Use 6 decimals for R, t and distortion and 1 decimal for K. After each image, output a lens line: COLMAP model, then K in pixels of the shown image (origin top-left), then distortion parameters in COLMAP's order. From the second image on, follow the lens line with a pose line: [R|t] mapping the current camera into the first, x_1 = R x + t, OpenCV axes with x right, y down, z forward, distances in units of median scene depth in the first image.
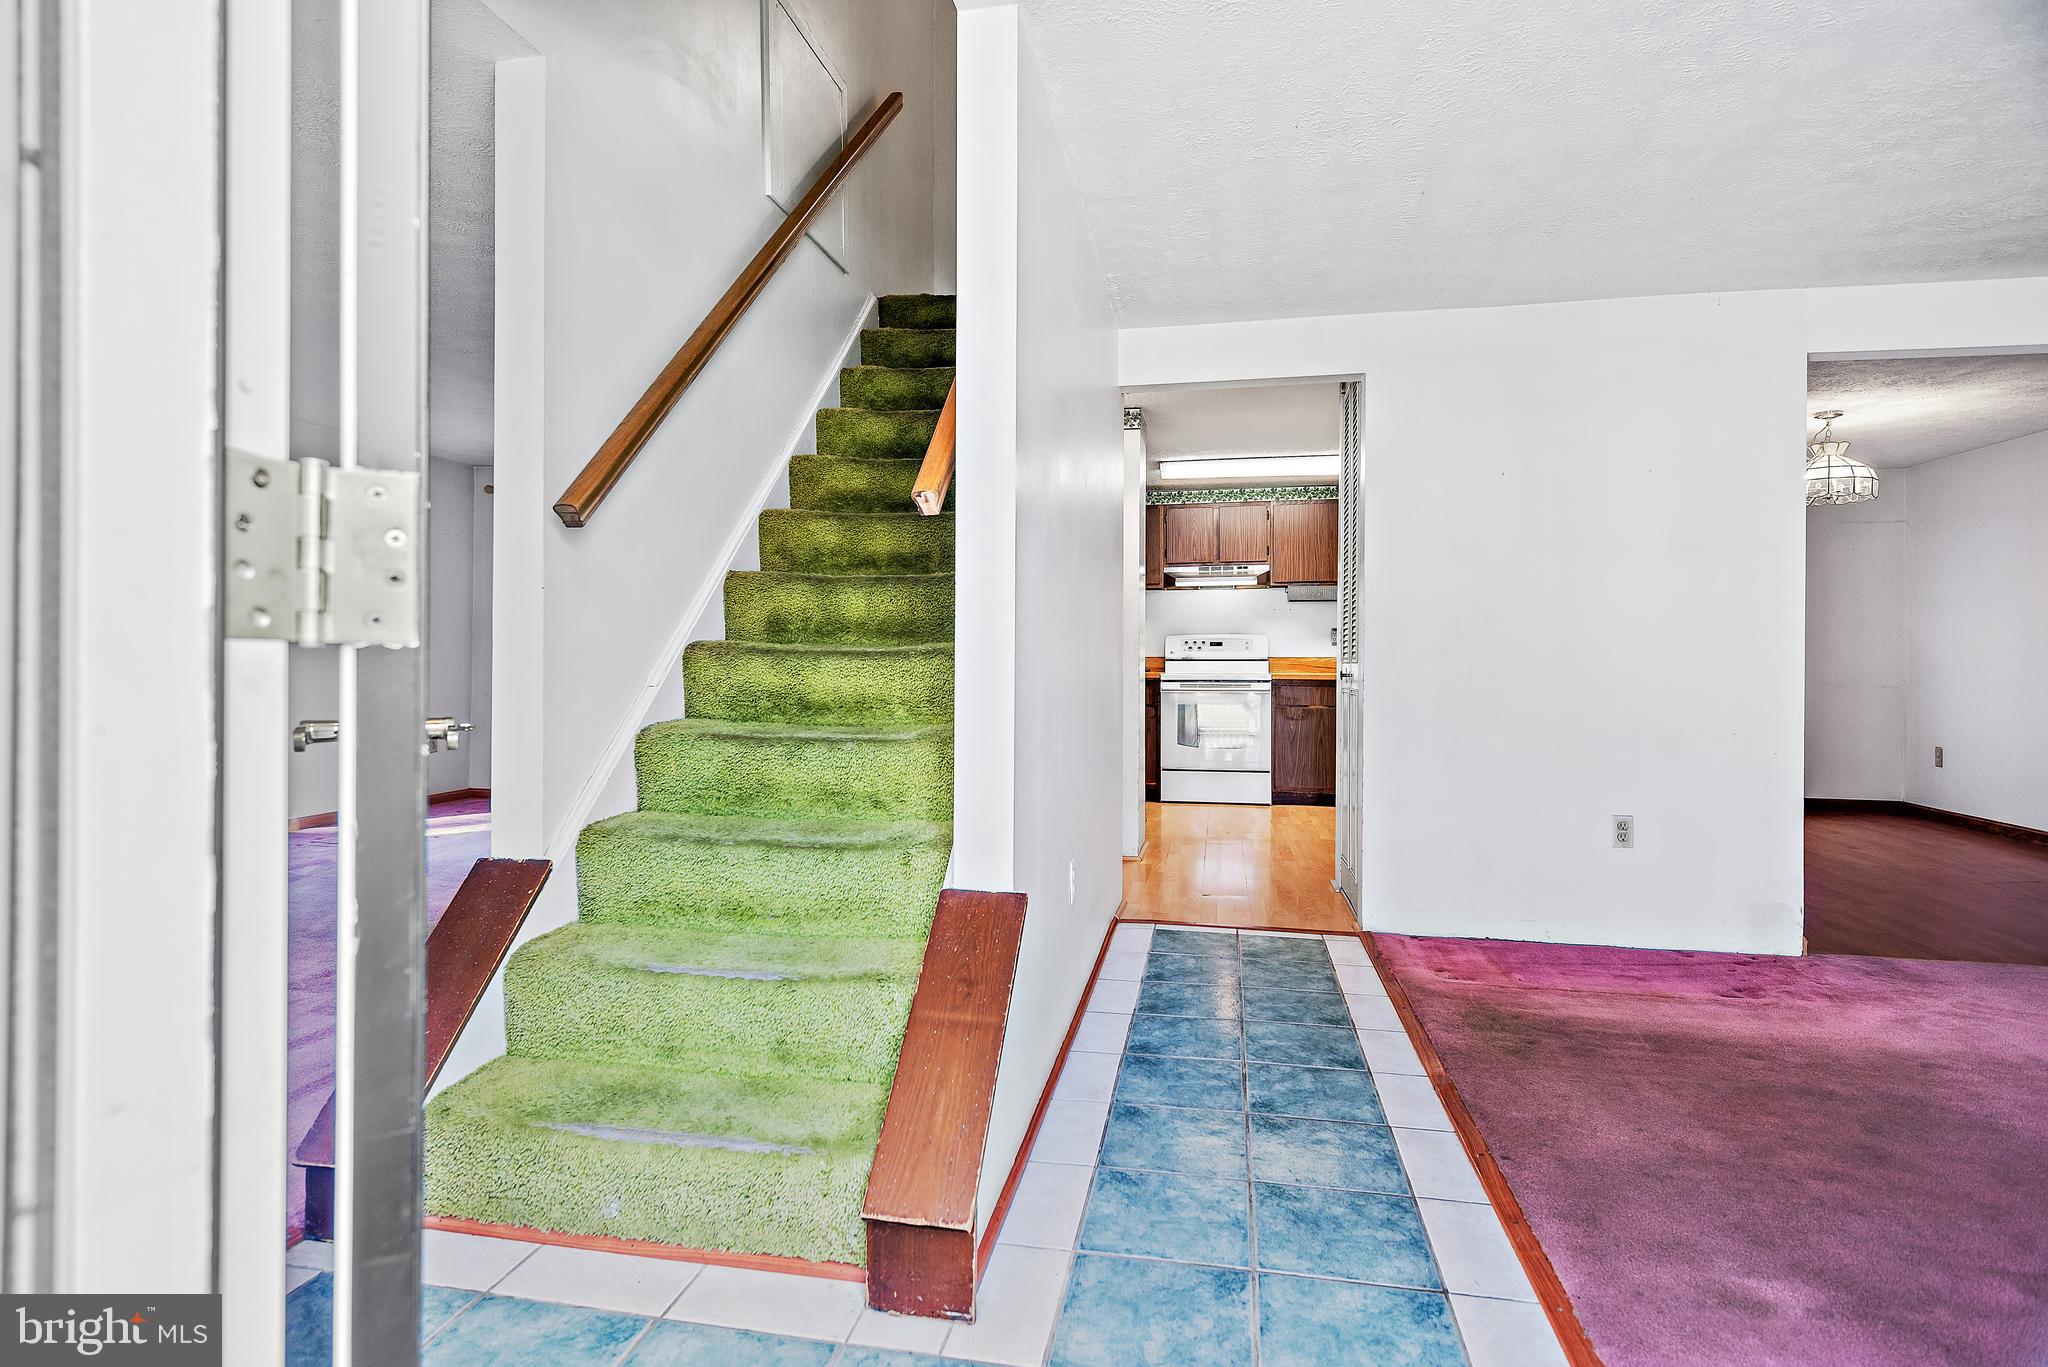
lens RADIAL K [[1034.7, 0, 1019.7], [0, 1034.7, 650.7], [0, 0, 1]] dist [0.017406, -0.012034]
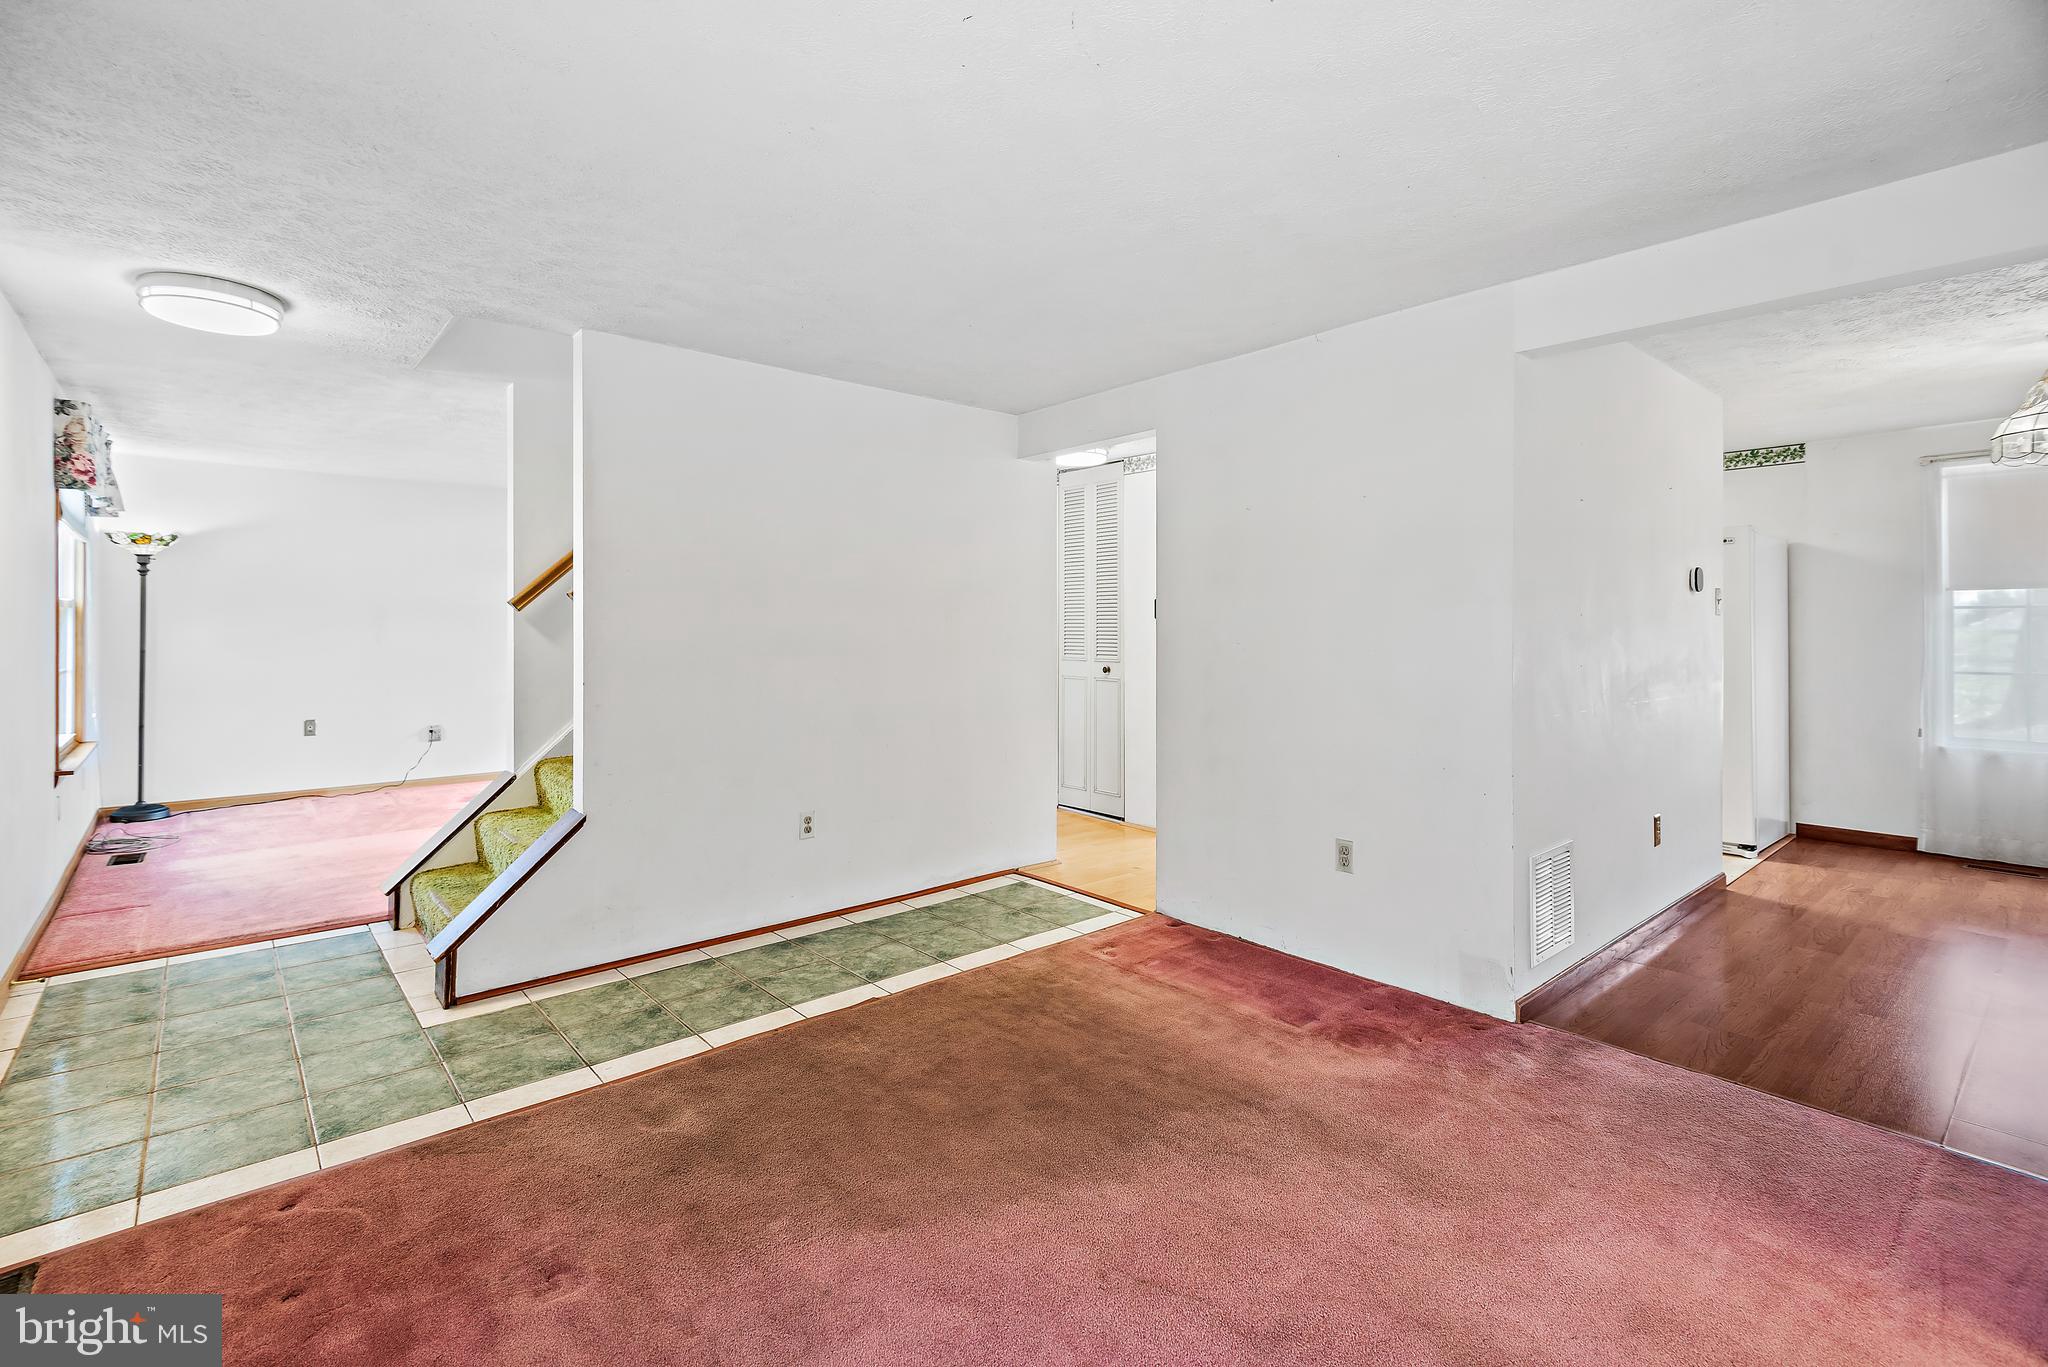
lens RADIAL K [[921.4, 0, 1016.4], [0, 921.4, 644.3], [0, 0, 1]] dist [0.028135, -0.016508]
pose [[0.794156, 0.005624, -0.607688, 0.904240], [0.005418, 0.999852, 0.016334, -0.048967], [0.607690, -0.016265, 0.794008, 0.103448]]
